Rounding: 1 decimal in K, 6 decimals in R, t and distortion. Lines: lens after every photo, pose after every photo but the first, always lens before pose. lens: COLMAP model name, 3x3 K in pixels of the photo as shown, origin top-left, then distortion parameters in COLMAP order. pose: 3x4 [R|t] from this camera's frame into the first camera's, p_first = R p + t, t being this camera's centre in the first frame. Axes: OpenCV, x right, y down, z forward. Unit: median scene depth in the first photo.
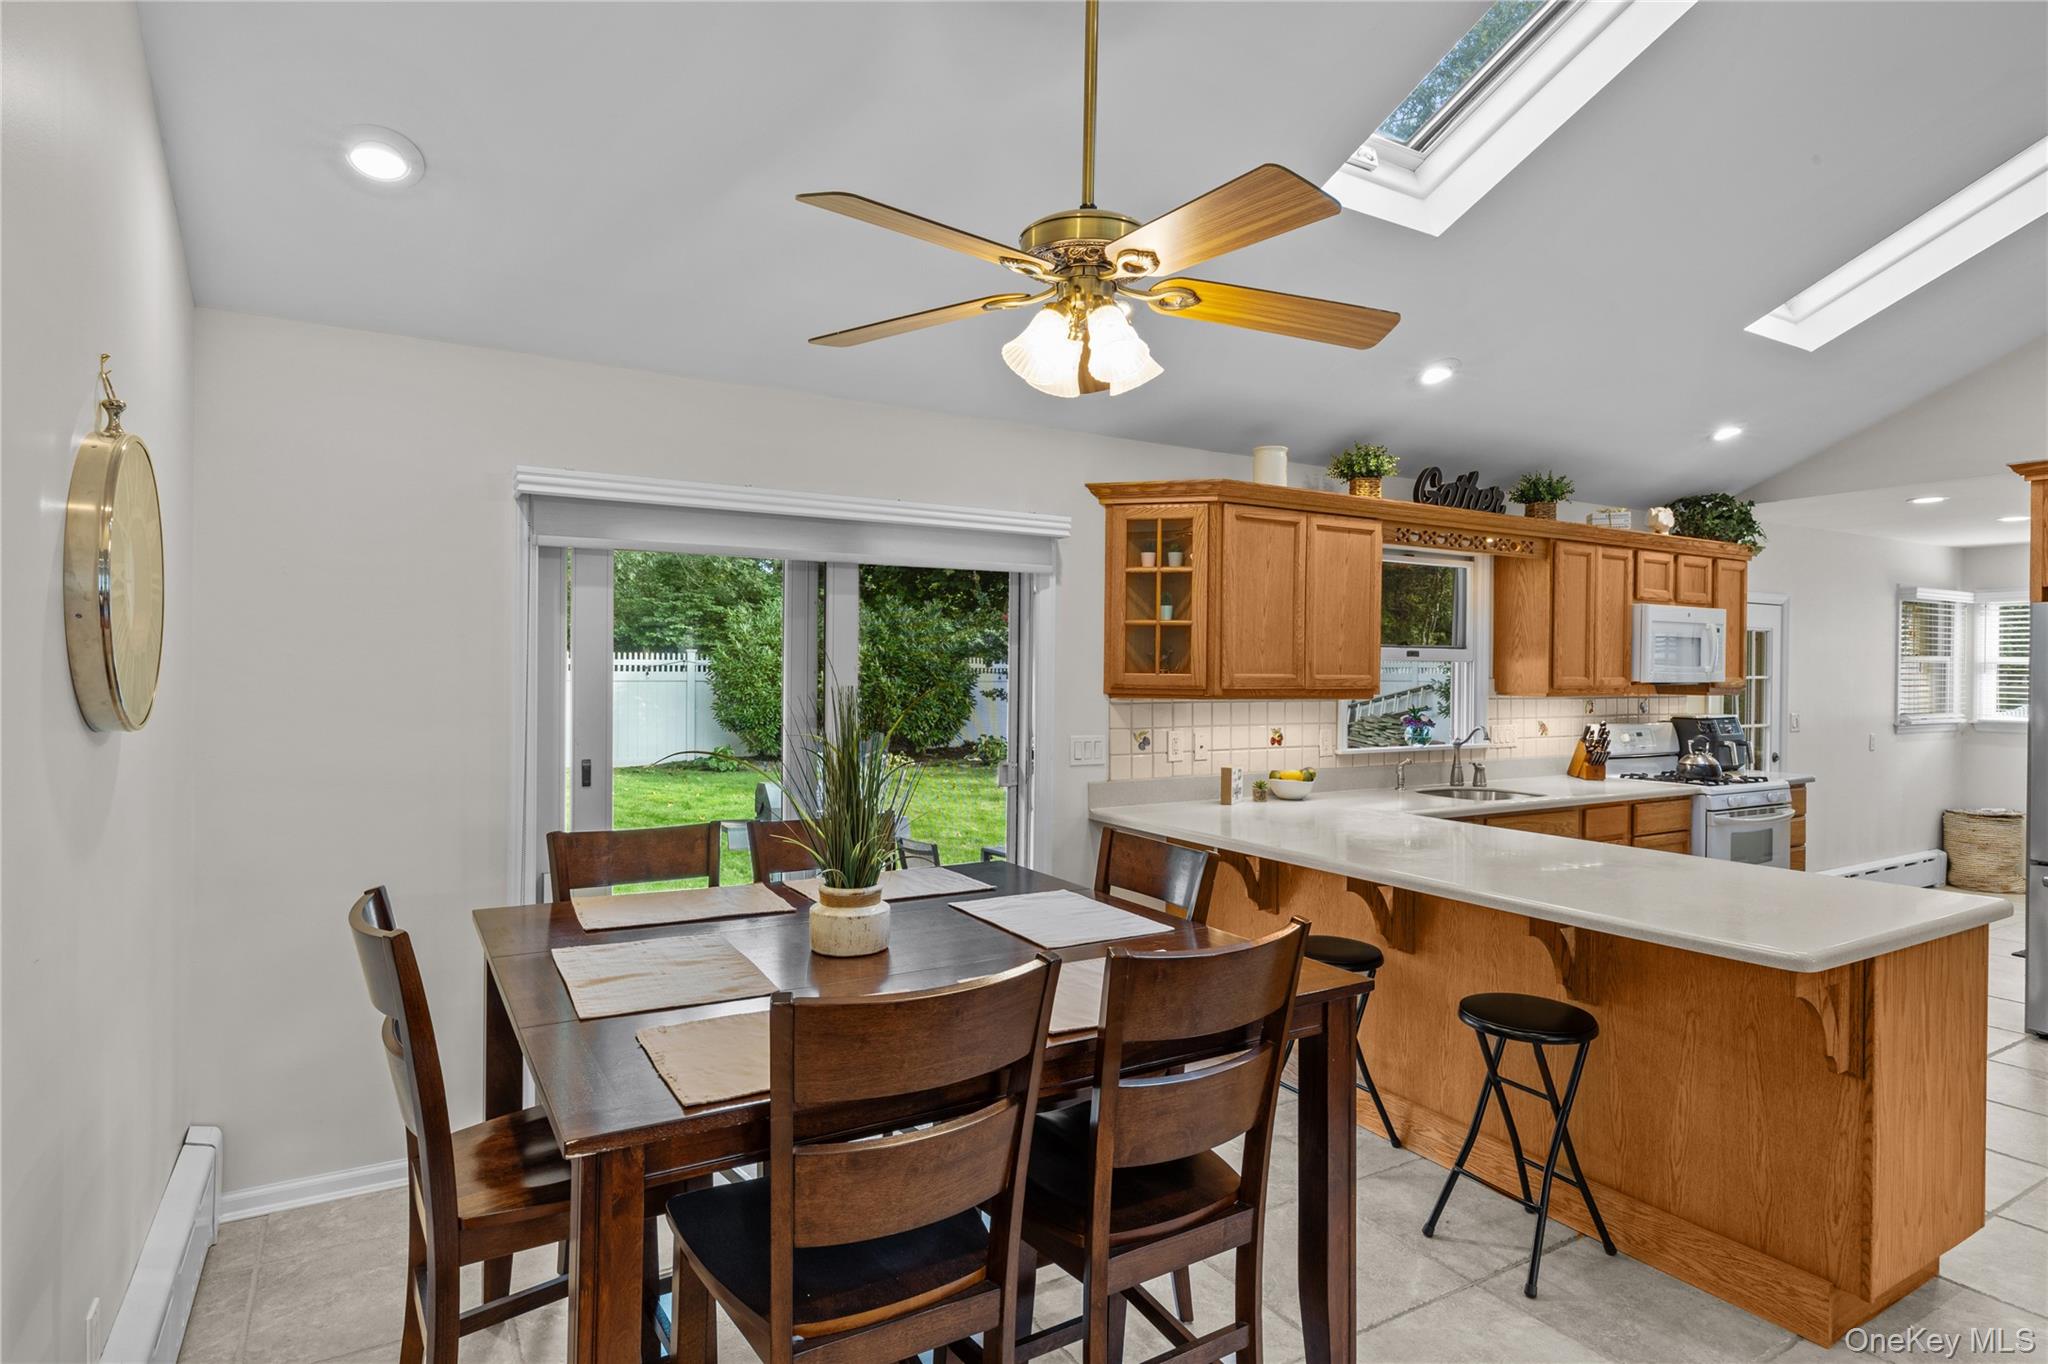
lens RADIAL K [[1089.5, 0, 1026.0], [0, 1089.5, 675.9], [0, 0, 1]] dist [0.000126, -0.000438]
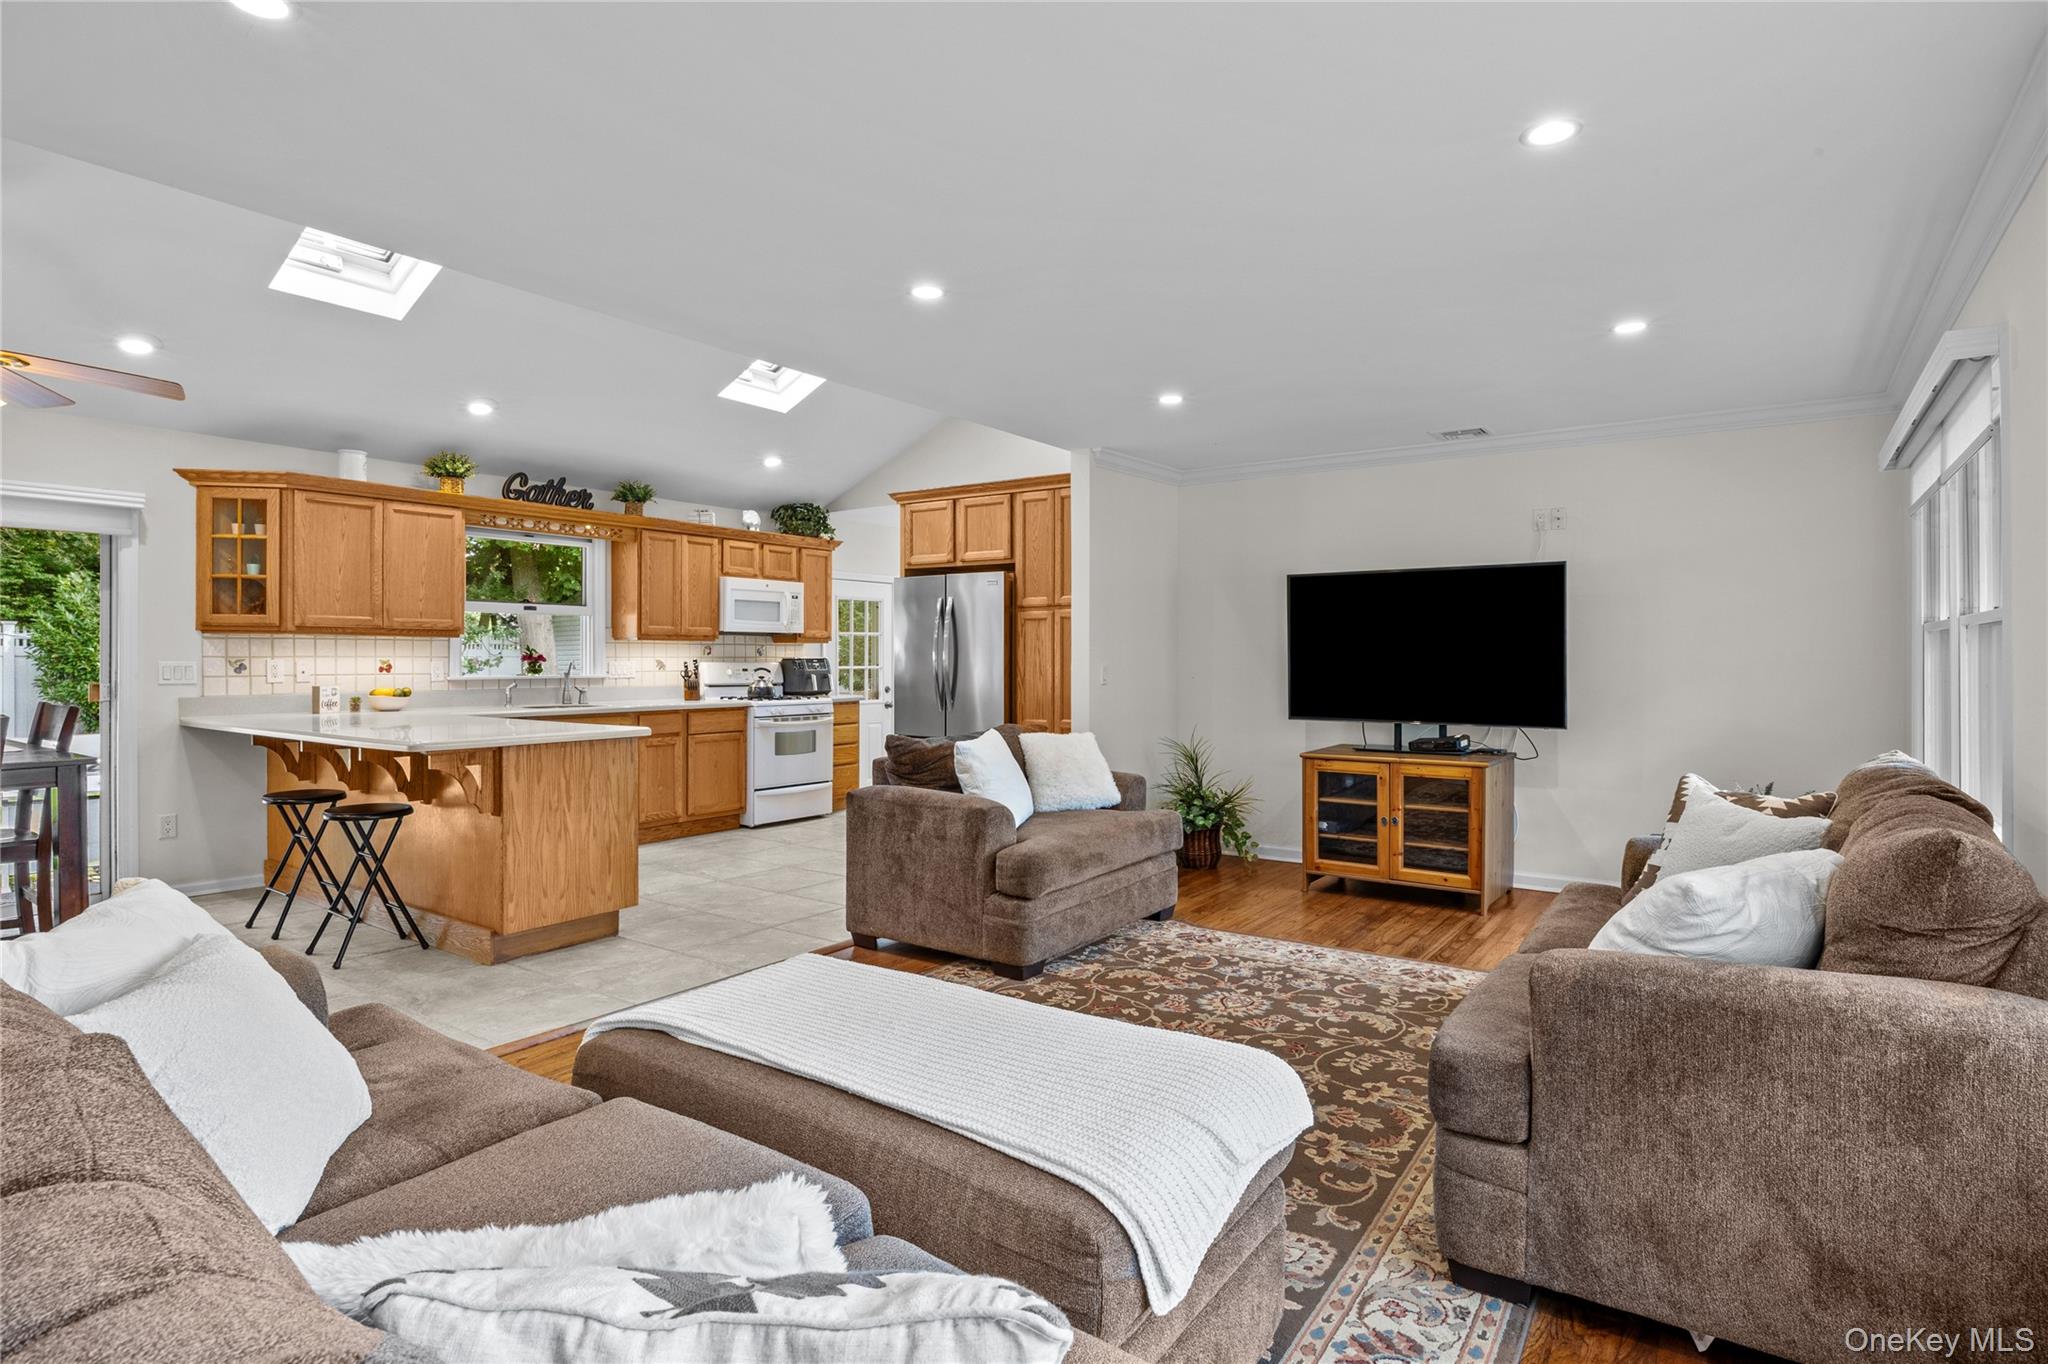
lens RADIAL K [[1050.5, 0, 1023.4], [0, 1050.5, 661.6], [0, 0, 1]] dist [-0.007749, -0.000757]
pose [[0.914478, -0.007864, 0.404560, 0.387301], [0.007657, 0.999968, 0.002129, 0.048603], [-0.404564, 0.001151, 0.914509, -0.451261]]
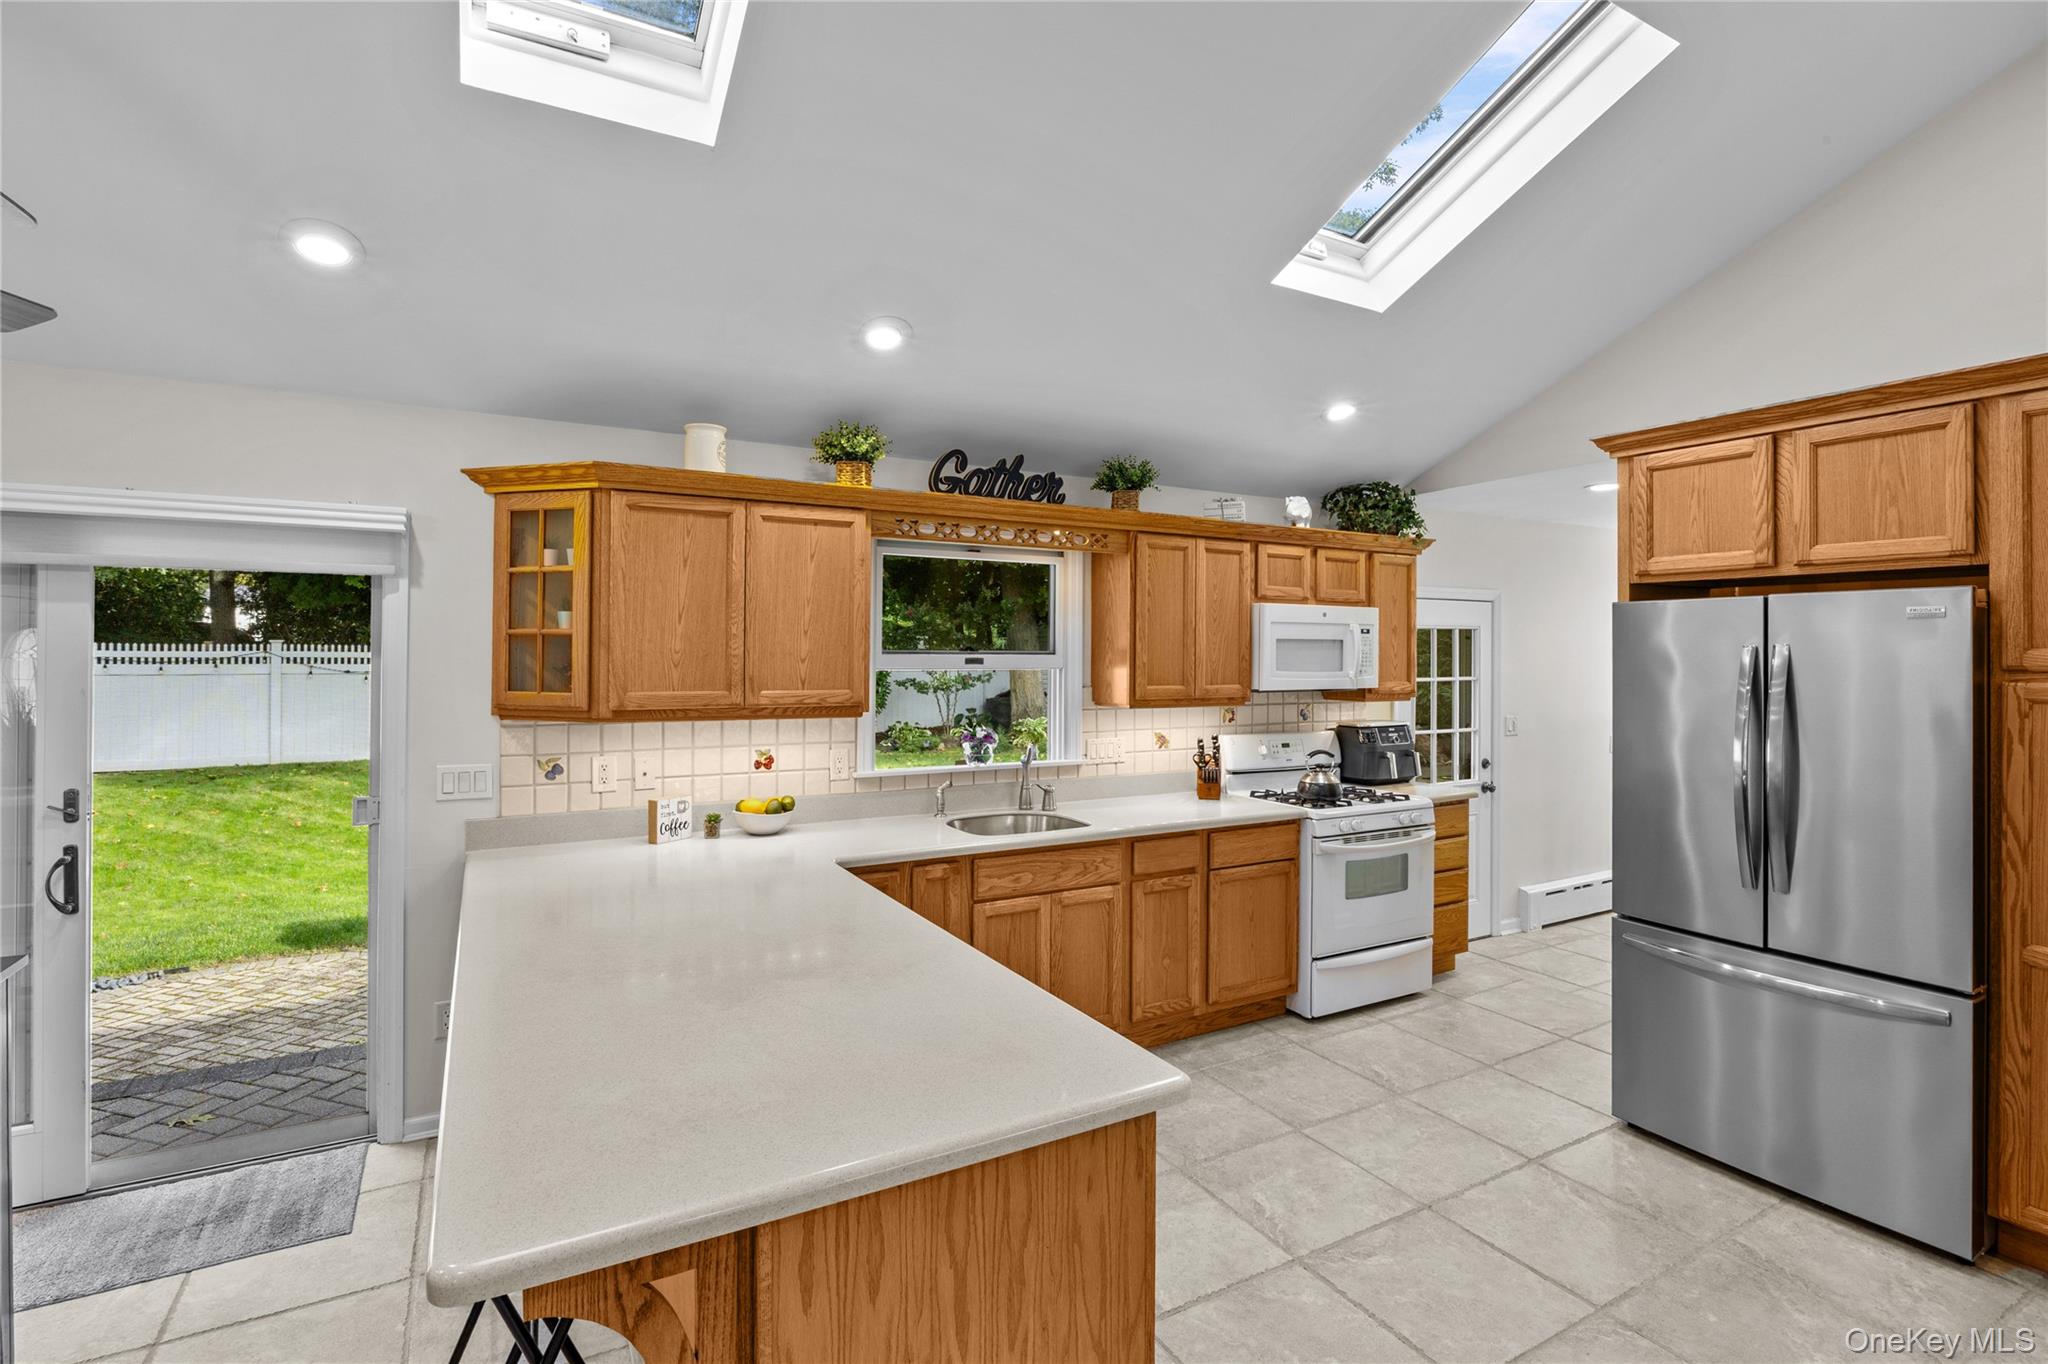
lens RADIAL K [[962.0, 0, 1026.7], [0, 962.0, 648.9], [0, 0, 1]] dist [-0.017148, 0.007506]
pose [[0.999633, -0.003303, -0.026905, 0.417947], [0.002984, 0.999925, -0.011863, -0.020671], [0.026942, 0.011778, 0.999568, 0.215180]]
